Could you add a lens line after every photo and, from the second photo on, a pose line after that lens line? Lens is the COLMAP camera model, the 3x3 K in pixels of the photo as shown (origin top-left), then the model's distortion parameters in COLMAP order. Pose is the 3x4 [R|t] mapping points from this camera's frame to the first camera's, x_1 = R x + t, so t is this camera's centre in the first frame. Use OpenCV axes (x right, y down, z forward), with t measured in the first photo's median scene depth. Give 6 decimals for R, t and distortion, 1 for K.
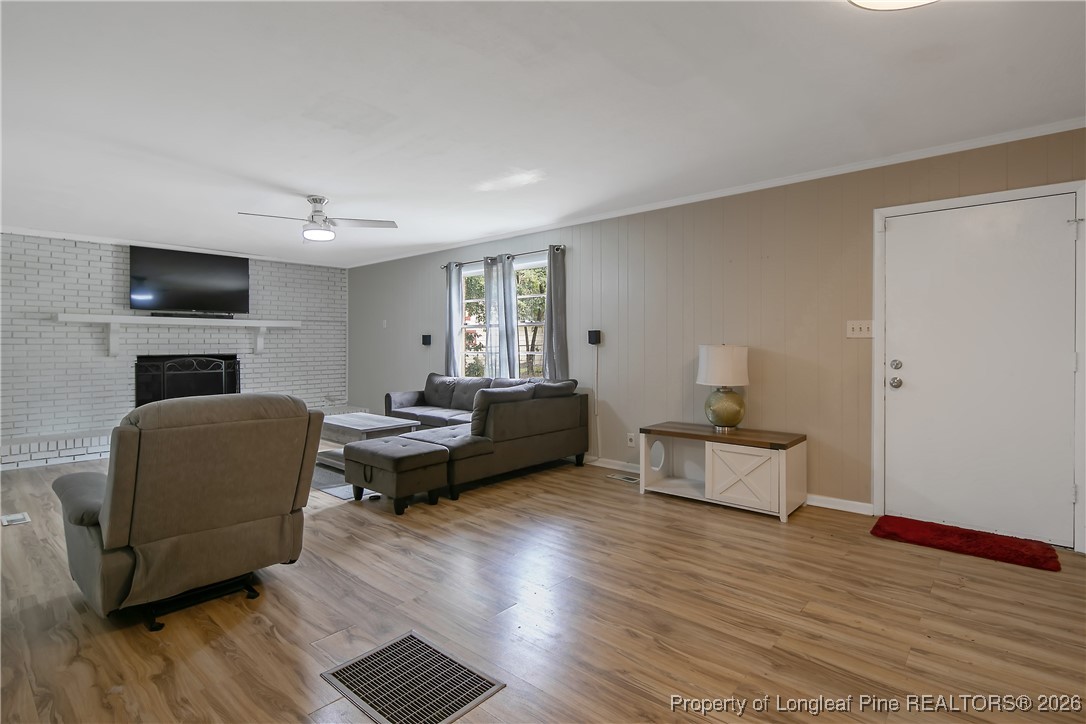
lens RADIAL K [[532.0, 0, 529.9], [0, 532.0, 351.6], [0, 0, 1]] dist [0.001272, -0.000090]
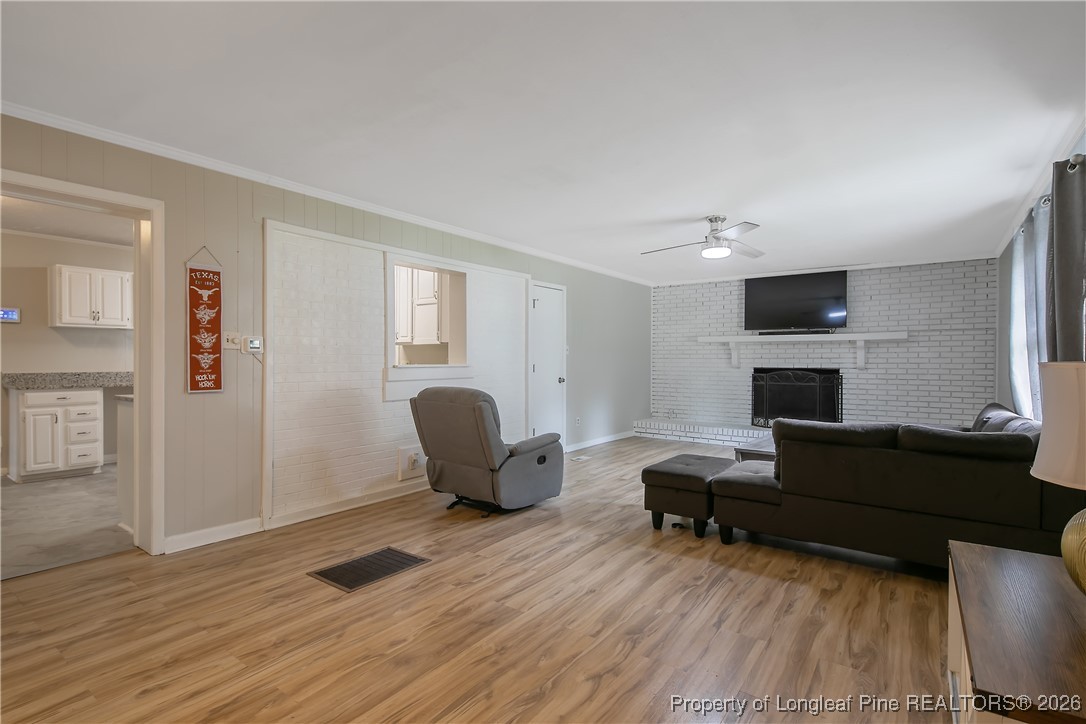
lens RADIAL K [[524.2, 0, 543.0], [0, 524.2, 362.0], [0, 0, 1]] dist [0.001147, -0.000250]
pose [[0.104596, 0.008094, -0.994482, 0.617463], [-0.016852, 0.999838, 0.006366, -0.007829], [0.994372, 0.016093, 0.104716, 0.592552]]
